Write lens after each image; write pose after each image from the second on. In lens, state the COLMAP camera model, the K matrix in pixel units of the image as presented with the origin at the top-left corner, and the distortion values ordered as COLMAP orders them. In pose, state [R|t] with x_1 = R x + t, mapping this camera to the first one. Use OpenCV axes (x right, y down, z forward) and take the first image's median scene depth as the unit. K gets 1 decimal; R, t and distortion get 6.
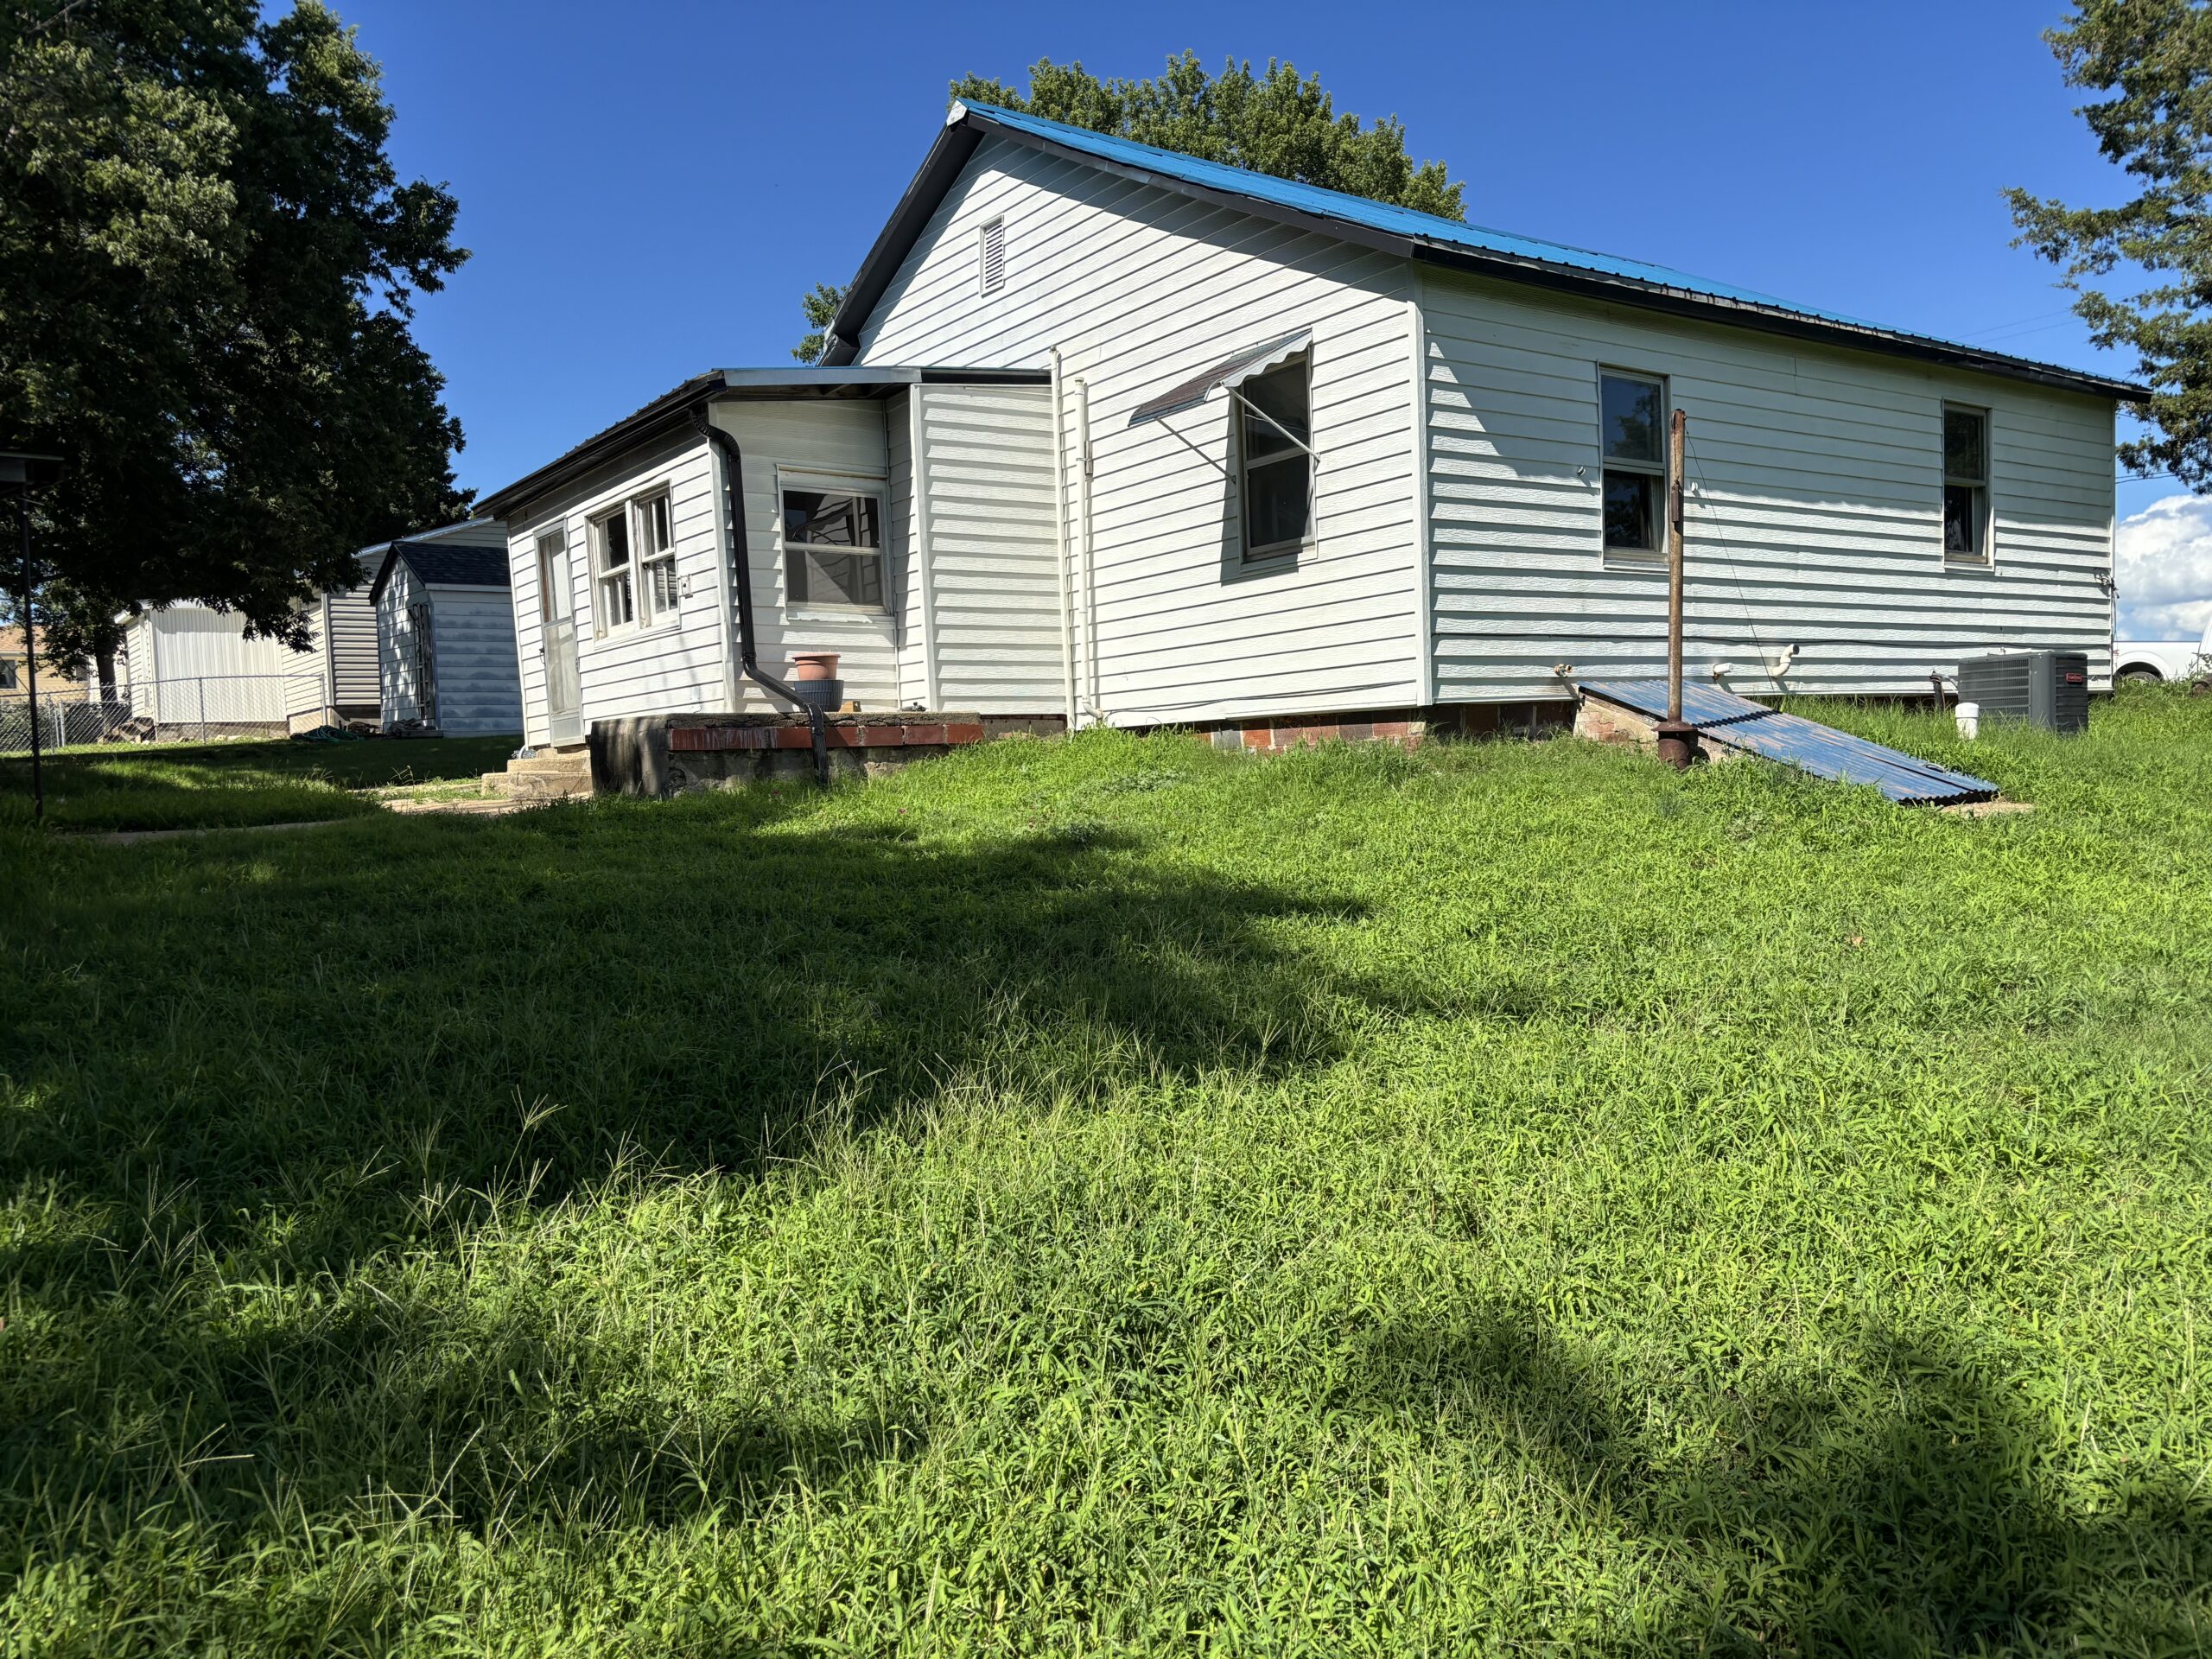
lens RADIAL K [[1638.5, 0, 1105.5], [0, 1638.5, 797.1], [0, 0, 1]] dist [0.071269, -0.067777]
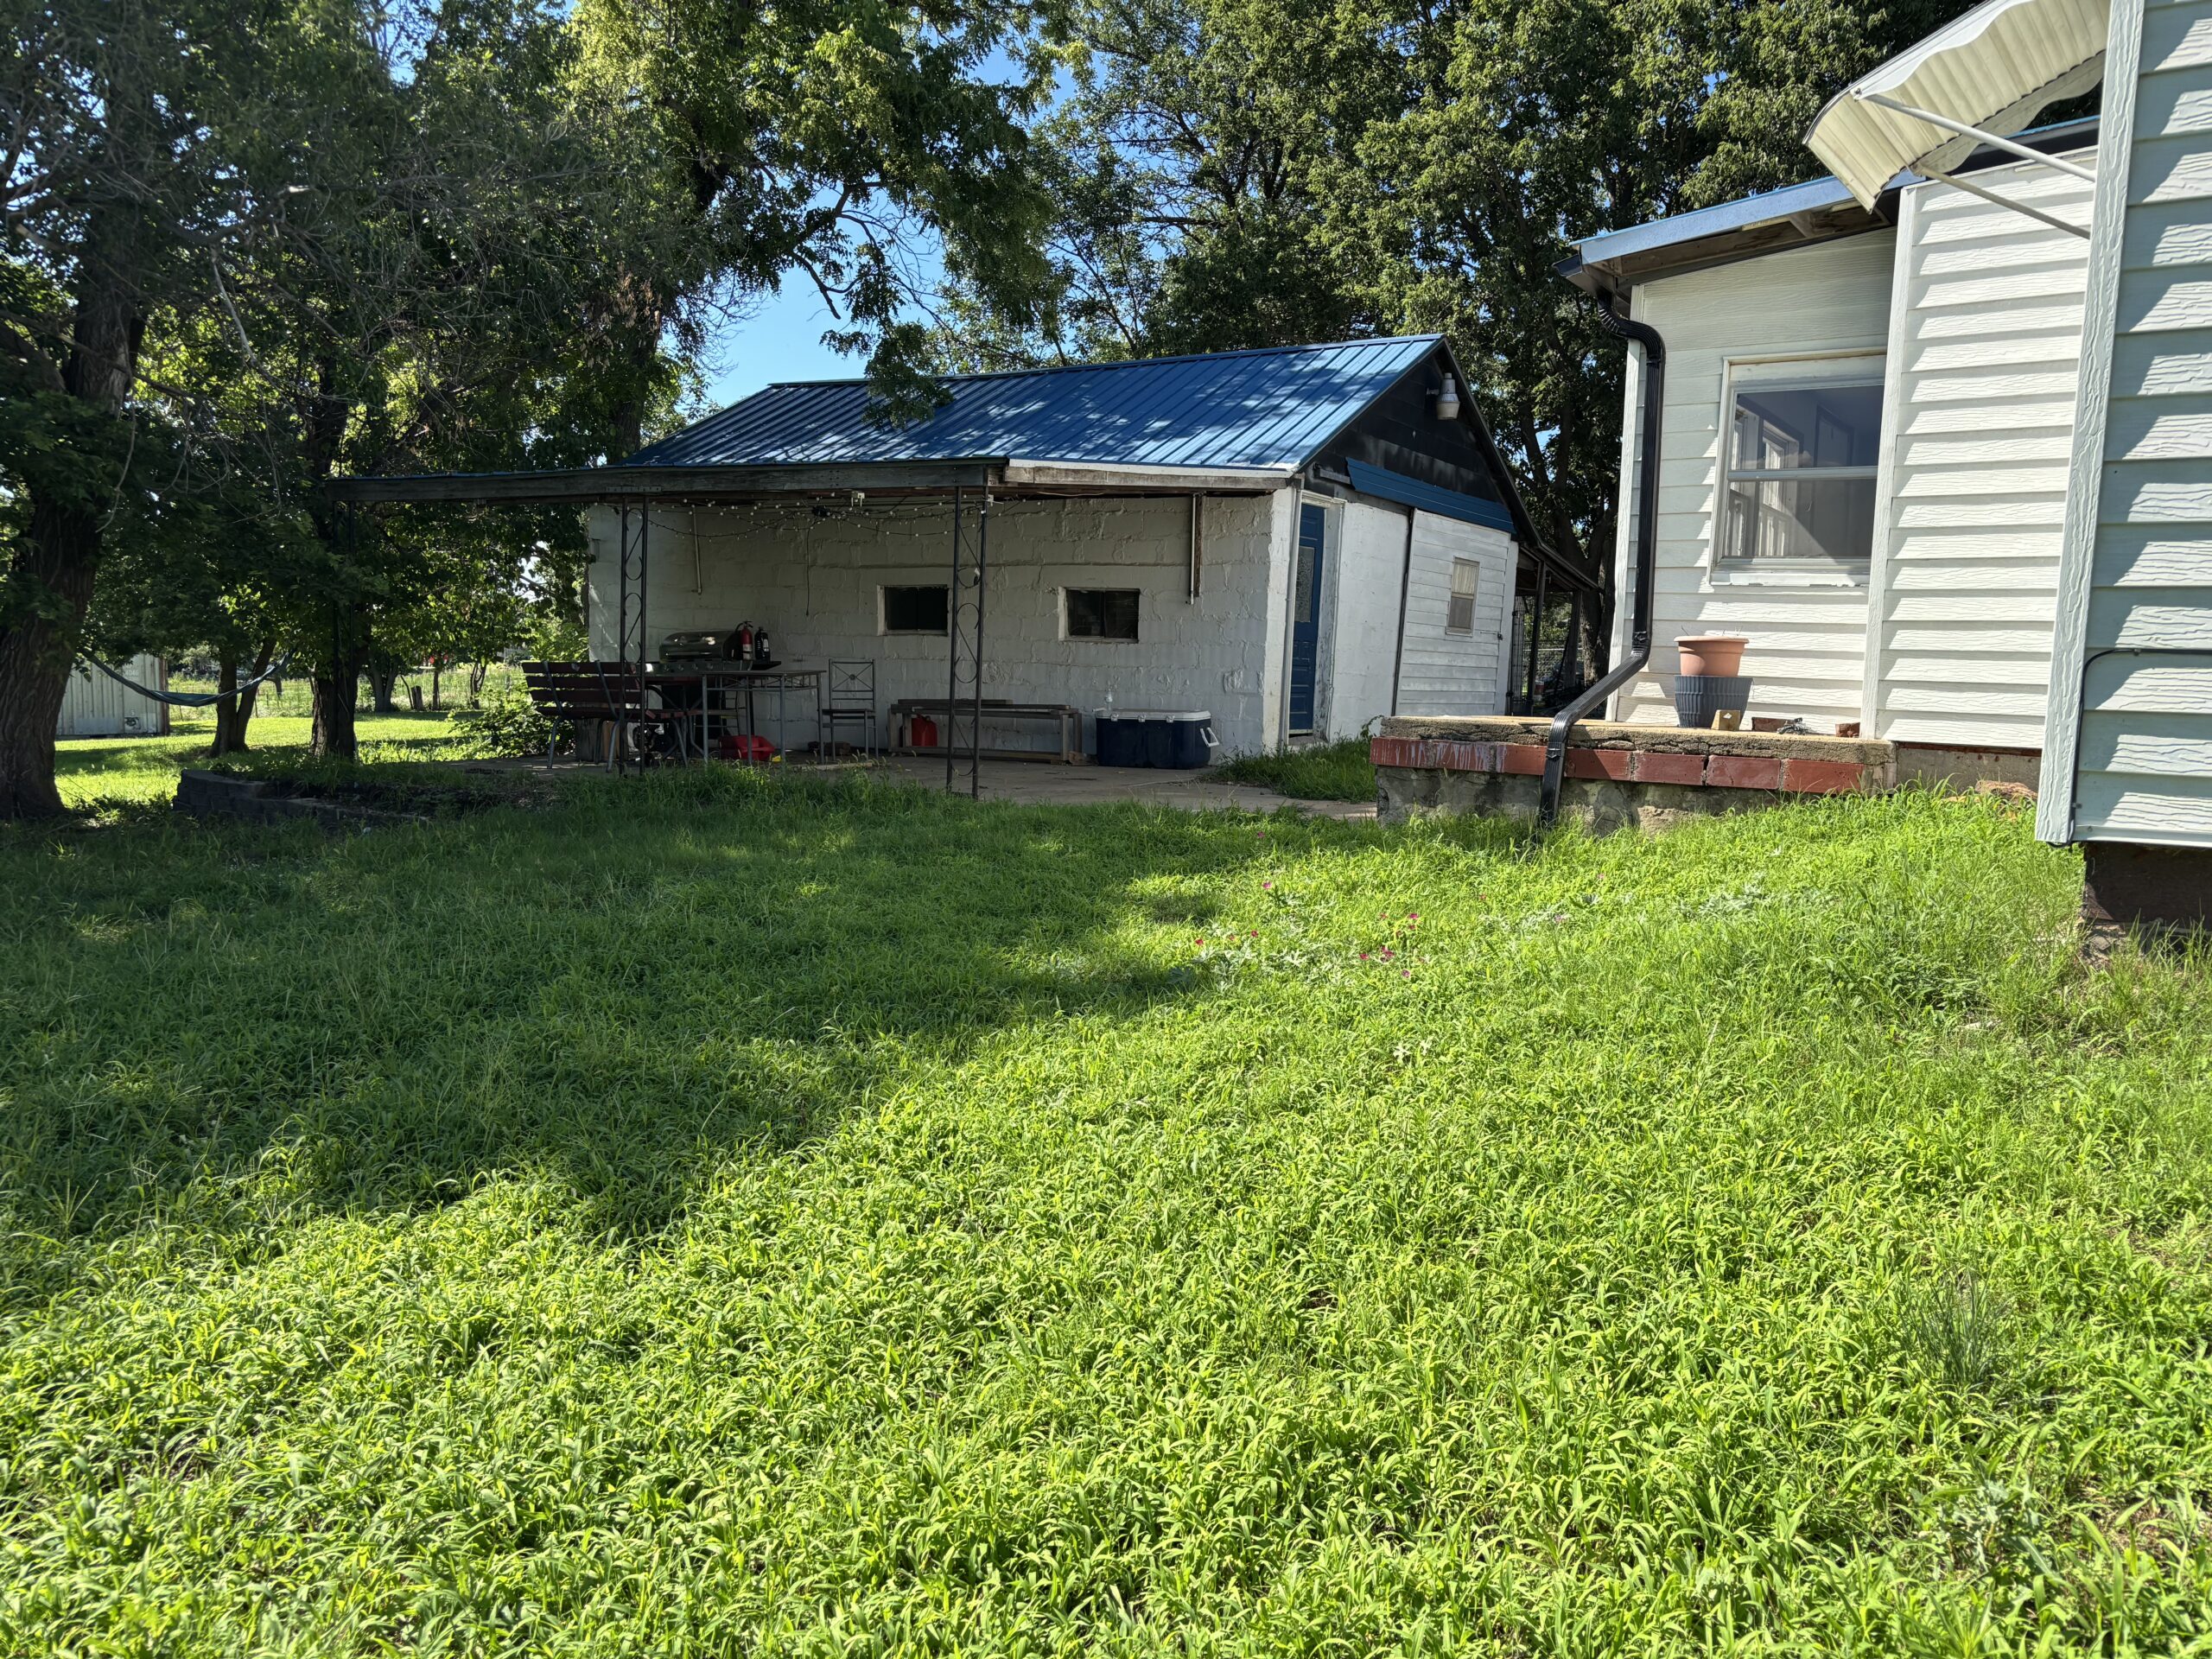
lens RADIAL K [[1638.5, 0, 1105.5], [0, 1638.5, 797.1], [0, 0, 1]] dist [0.071269, -0.067777]
pose [[0.333647, 0.115531, -0.935592, 0.382455], [-0.069206, 0.992786, 0.097914, -0.070460], [0.940154, 0.032080, 0.339236, 0.532815]]
